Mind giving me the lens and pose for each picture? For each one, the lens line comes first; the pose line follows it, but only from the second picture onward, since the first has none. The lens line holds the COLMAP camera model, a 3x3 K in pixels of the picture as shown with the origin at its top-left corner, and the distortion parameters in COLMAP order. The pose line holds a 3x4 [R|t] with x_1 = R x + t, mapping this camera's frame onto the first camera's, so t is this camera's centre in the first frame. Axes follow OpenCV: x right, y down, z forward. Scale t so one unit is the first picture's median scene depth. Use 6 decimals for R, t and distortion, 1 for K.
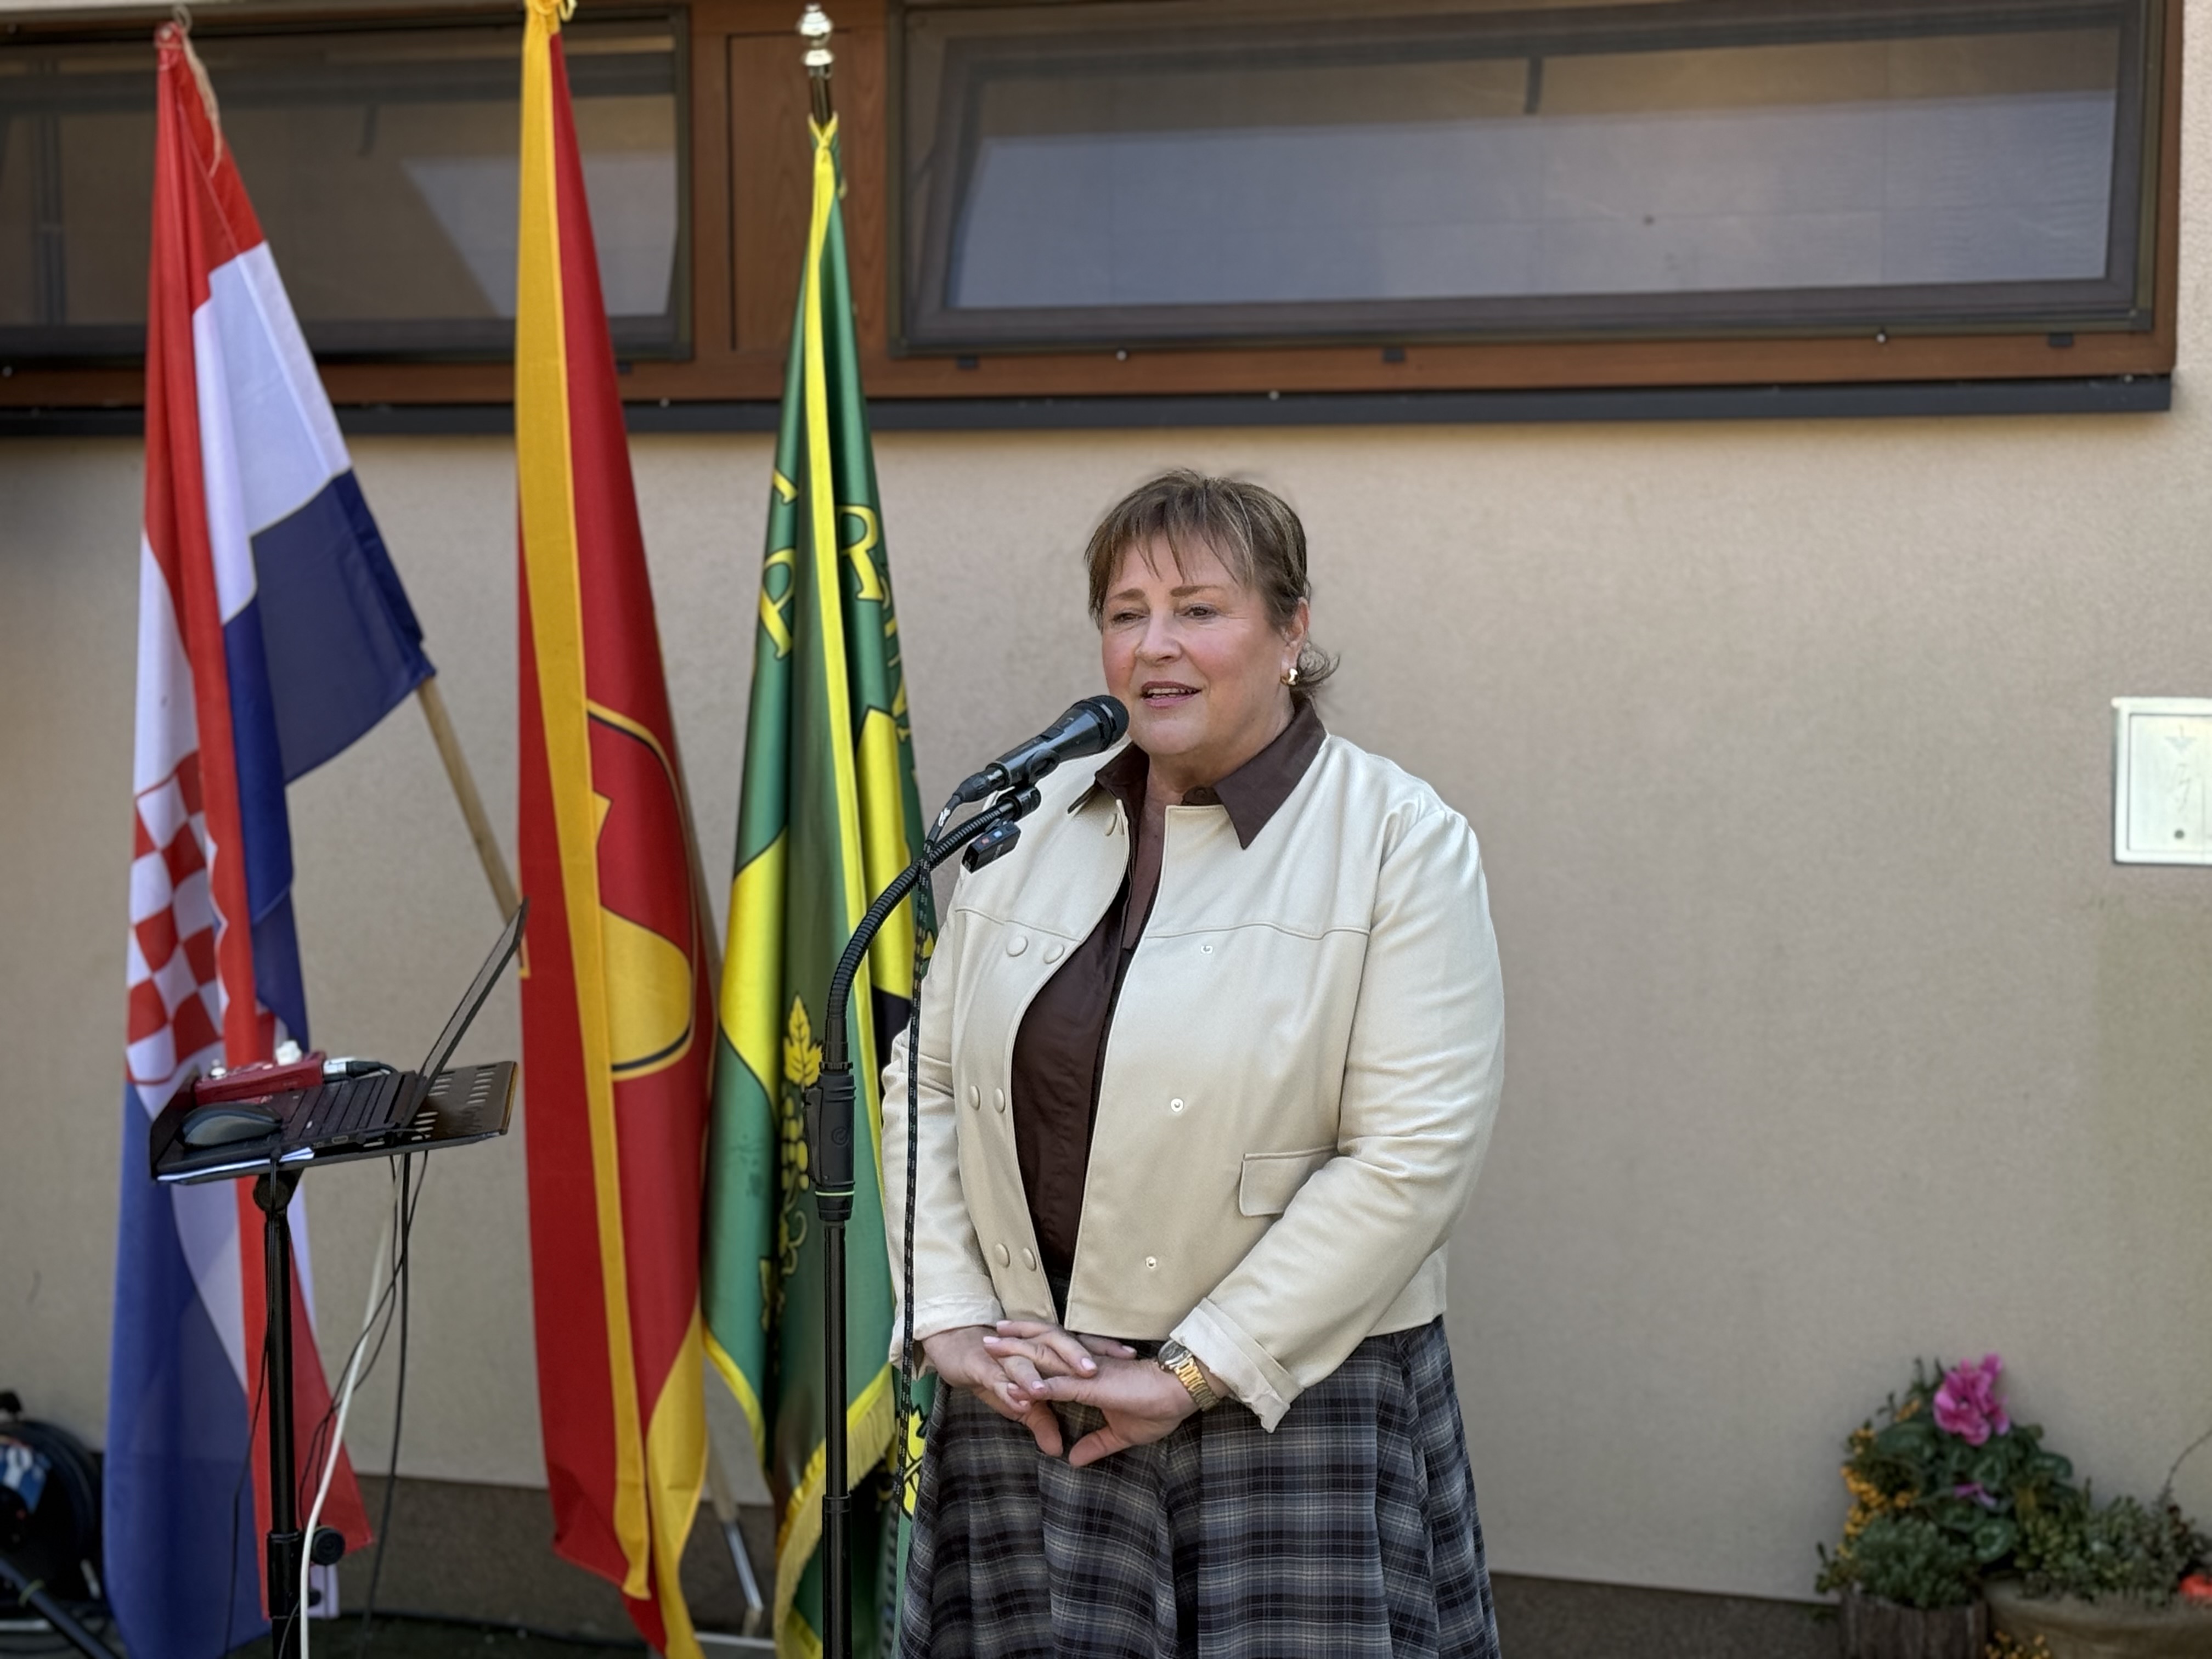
lens RADIAL K [[4343.8, 0, 1076.9], [0, 4343.8, 865.1], [0, 0, 1]] dist [0.194352, 0.000000]
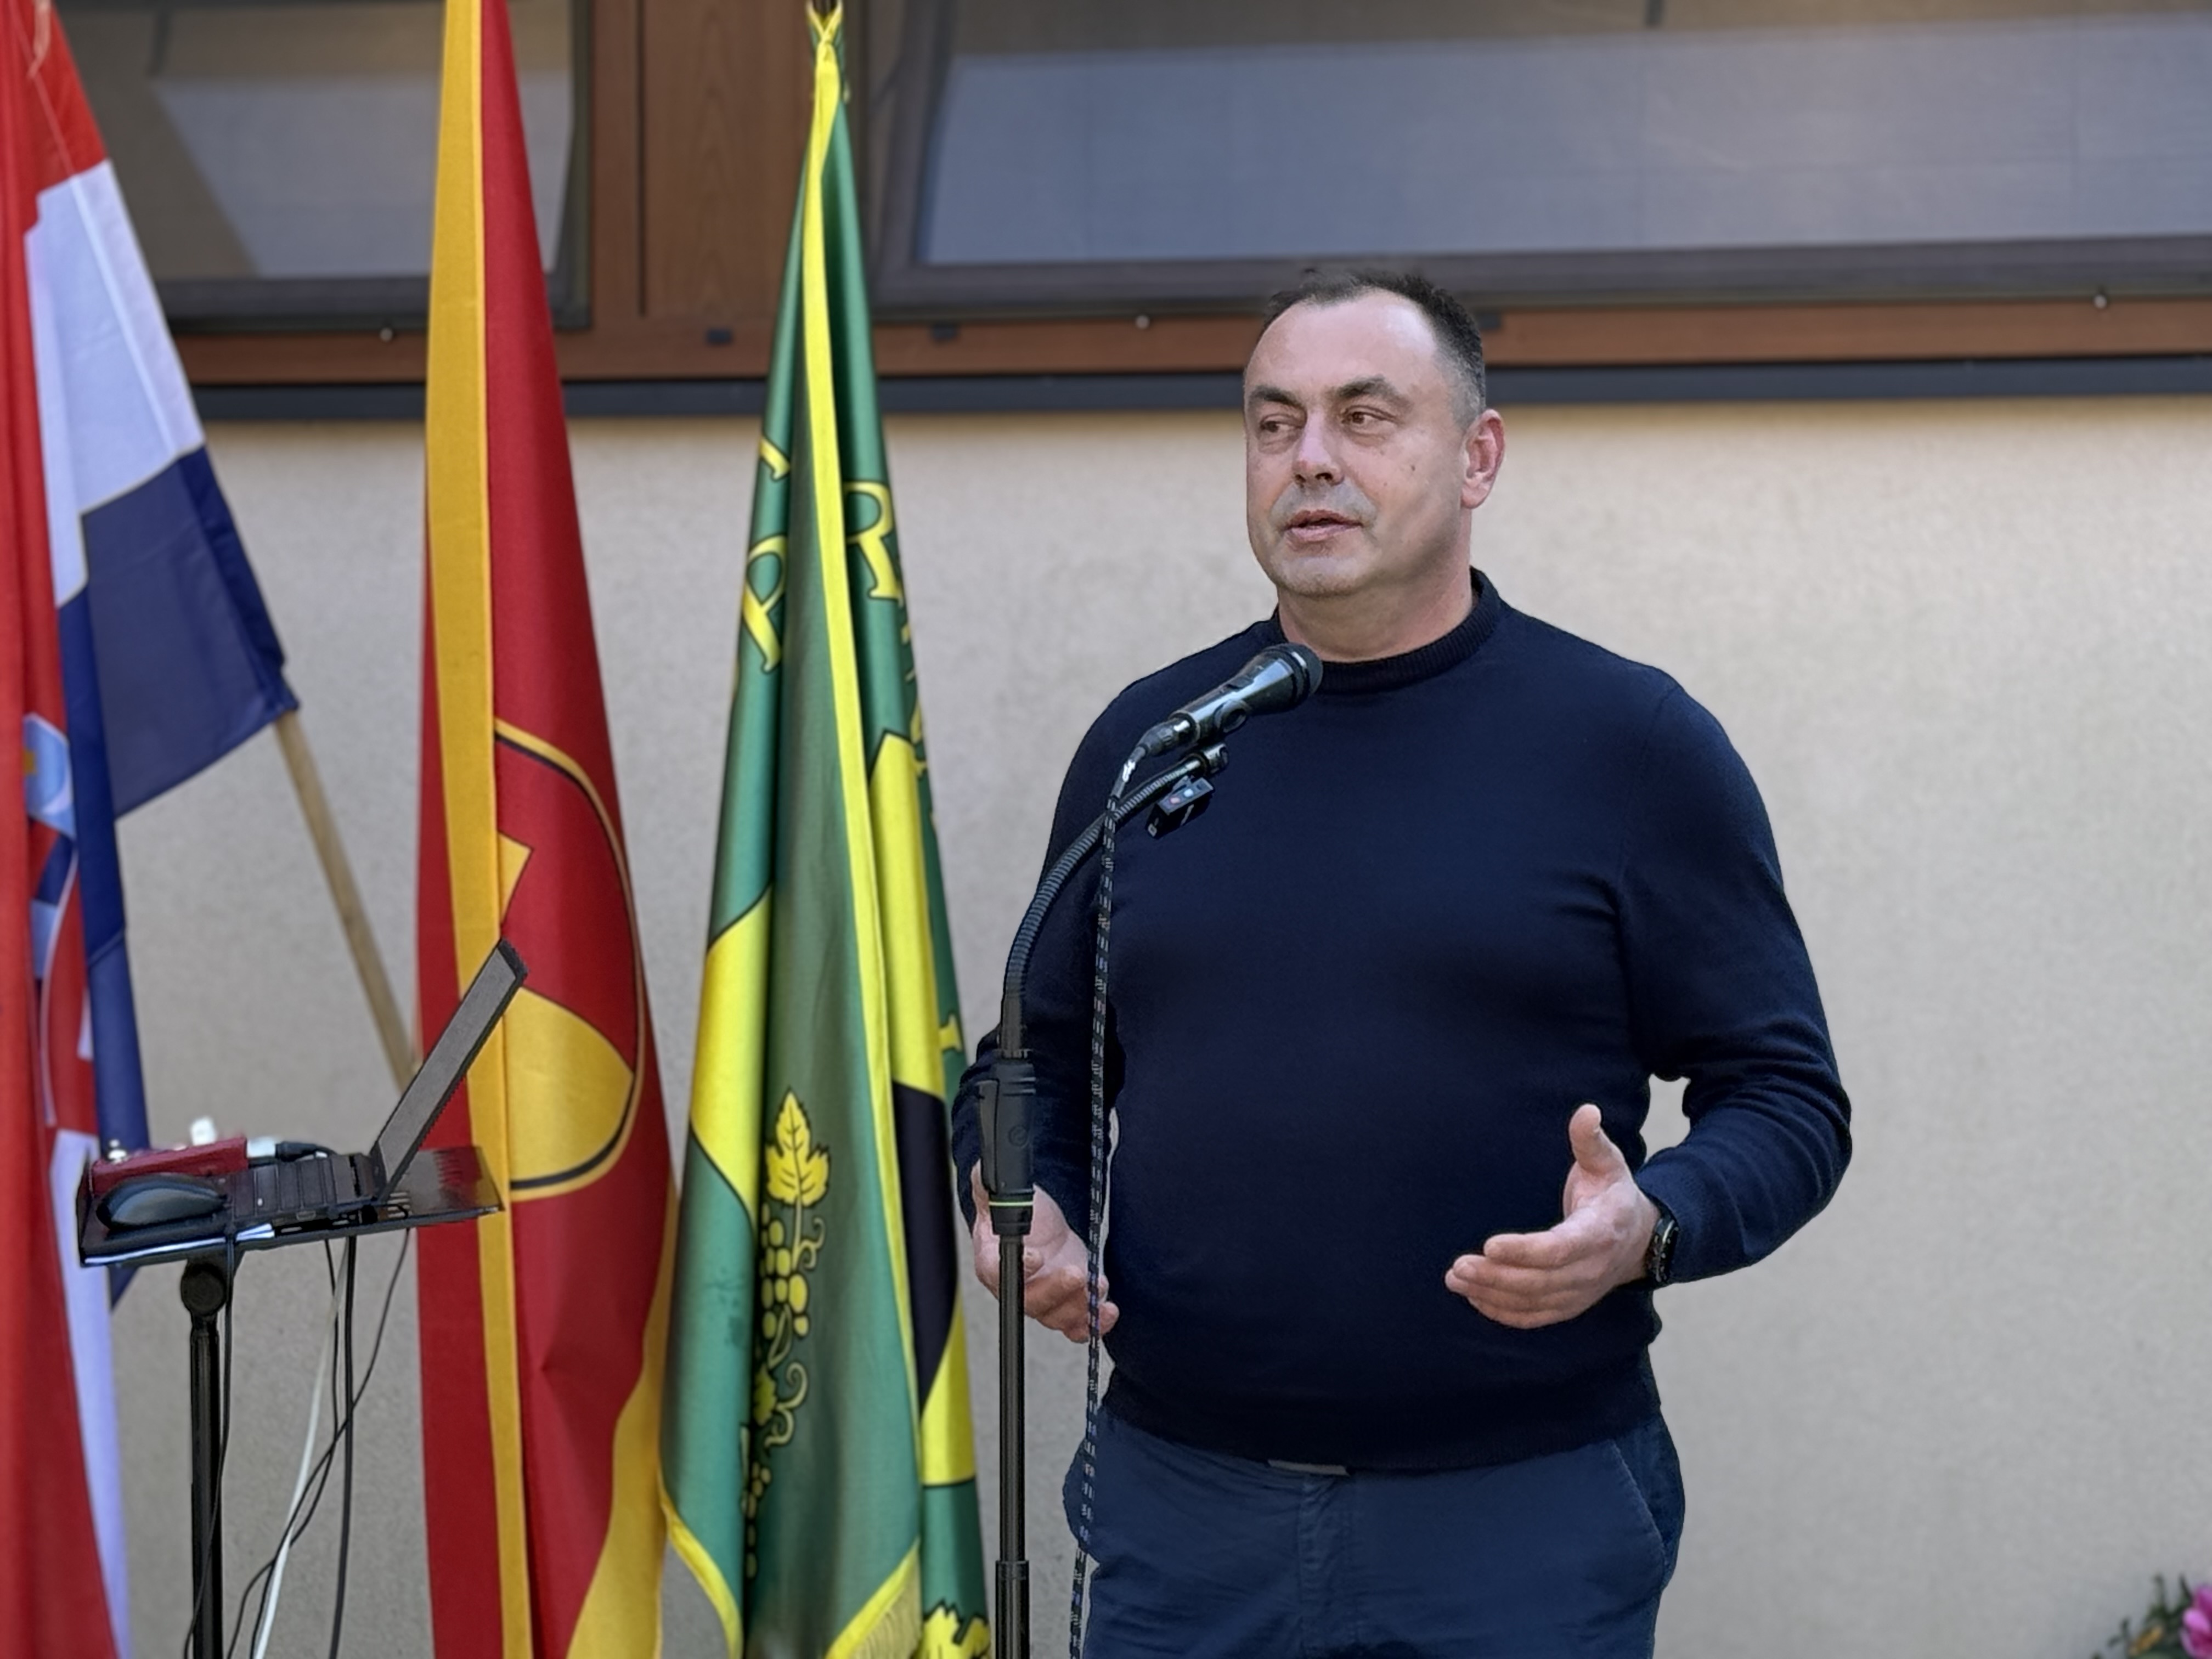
lens RADIAL K [[5998.2, 0, 1118.4], [0, 5998.2, 826.2], [0, 0, 1]] dist [0.200968, 0.000000]
pose [[0.999005, 0.002784, 0.044518, -0.046830], [-0.000552, 0.998746, -0.050060, 0.032352], [-0.044602, 0.049986, 0.997754, -0.095526]]
